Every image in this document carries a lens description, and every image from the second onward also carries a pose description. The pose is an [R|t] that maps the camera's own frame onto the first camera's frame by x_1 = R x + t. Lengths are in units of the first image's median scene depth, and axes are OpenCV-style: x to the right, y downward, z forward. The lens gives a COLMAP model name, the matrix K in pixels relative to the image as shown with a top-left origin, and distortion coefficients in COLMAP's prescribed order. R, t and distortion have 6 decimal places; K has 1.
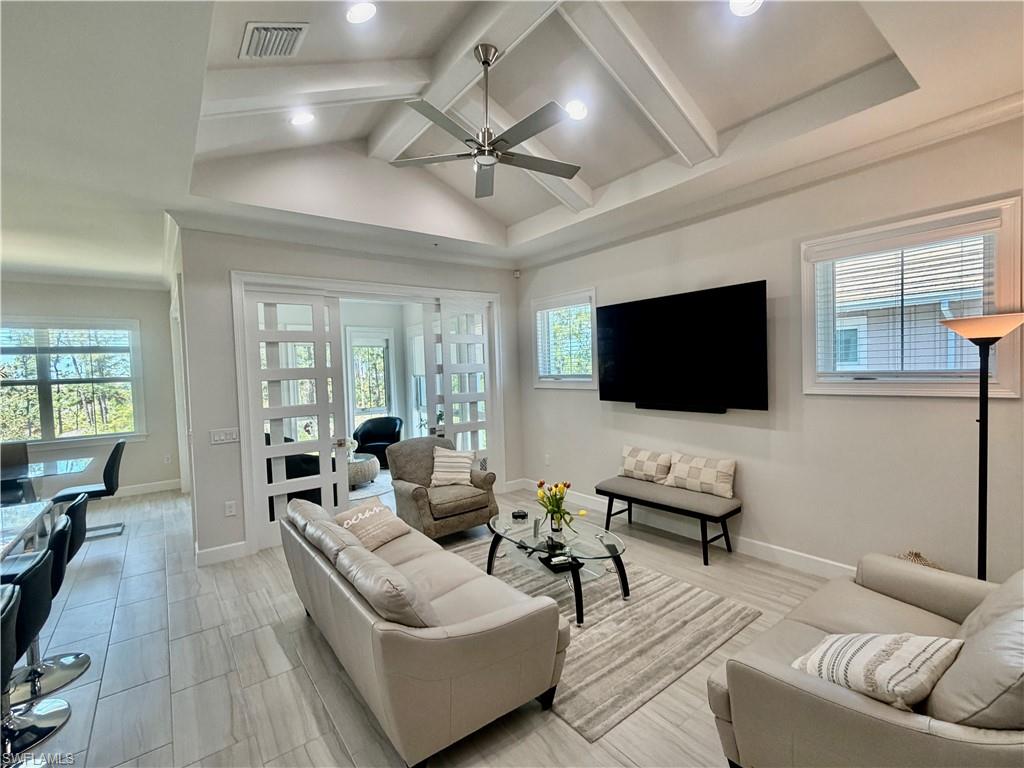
lens RADIAL K [[455.6, 0, 512.3], [0, 455.6, 385.8], [0, 0, 1]] dist [-0.000159, 0.000025]
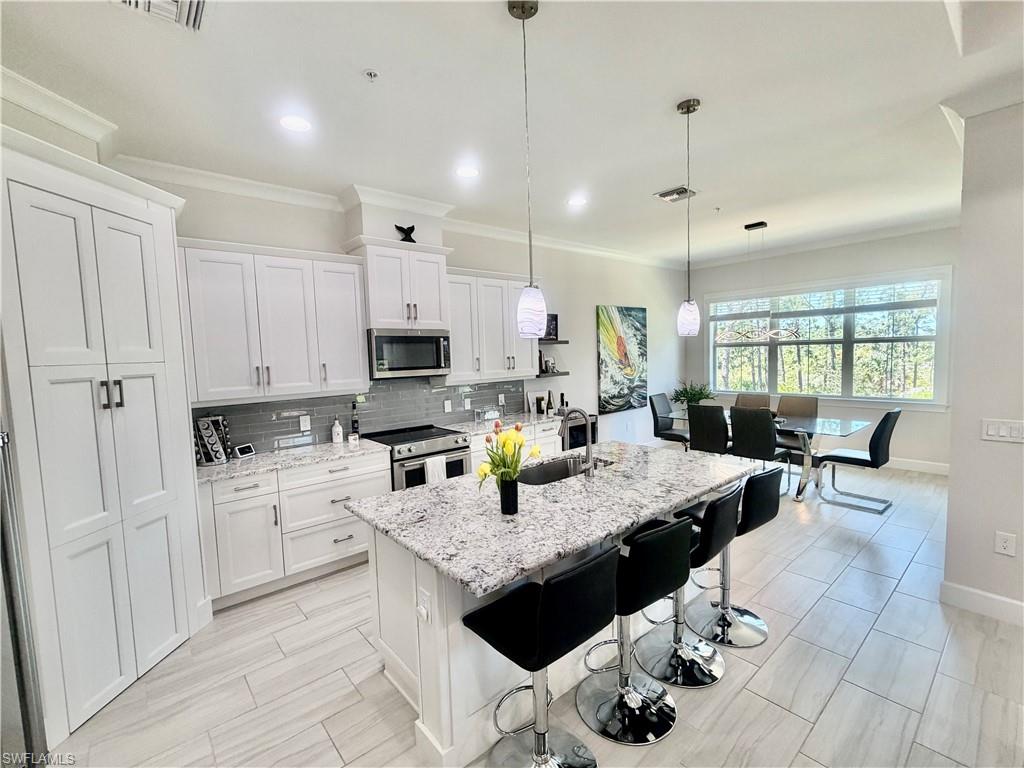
lens RADIAL K [[455.6, 0, 511.3], [0, 455.6, 386.3], [0, 0, 1]] dist [-0.000159, 0.000025]
pose [[0.048995, 0.105959, -0.993163, -0.035355], [-0.007021, 0.994369, 0.105741, -0.013382], [0.998774, 0.001792, 0.049463, 0.253449]]
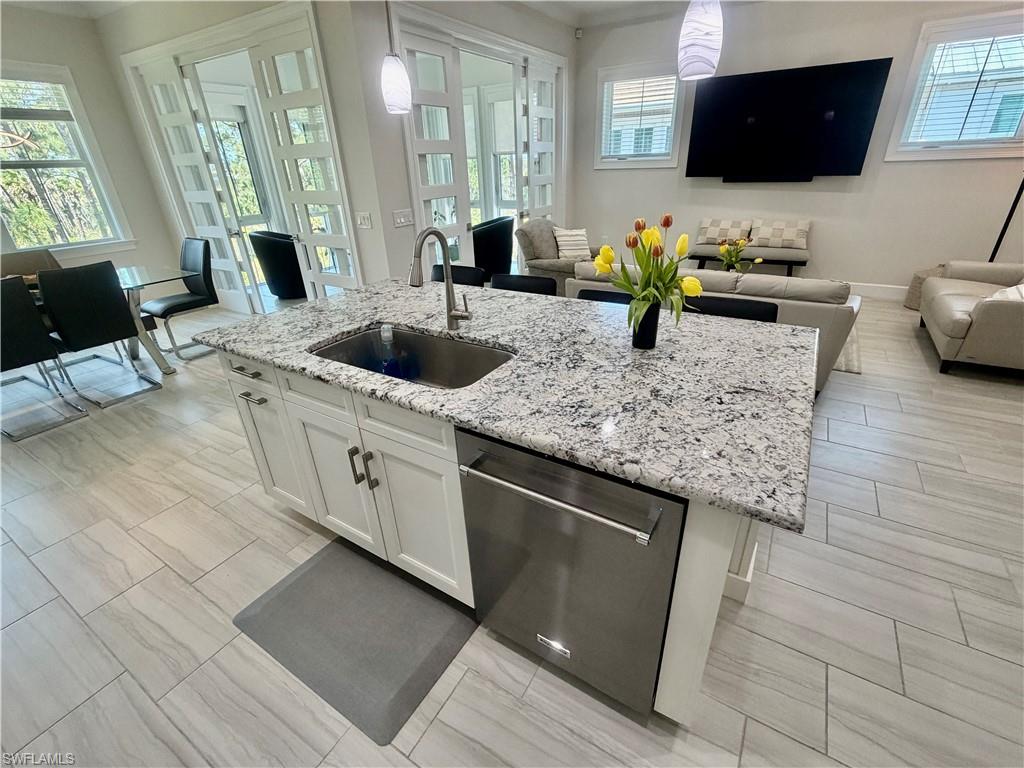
lens RADIAL K [[455.6, 0, 511.2], [0, 455.6, 385.7], [0, 0, 1]] dist [-0.000159, 0.000025]
pose [[0.935909, -0.156277, 0.315678, -0.720400], [0.018664, 0.916936, 0.398598, 0.052990], [-0.351748, -0.367160, 0.861085, -0.011799]]
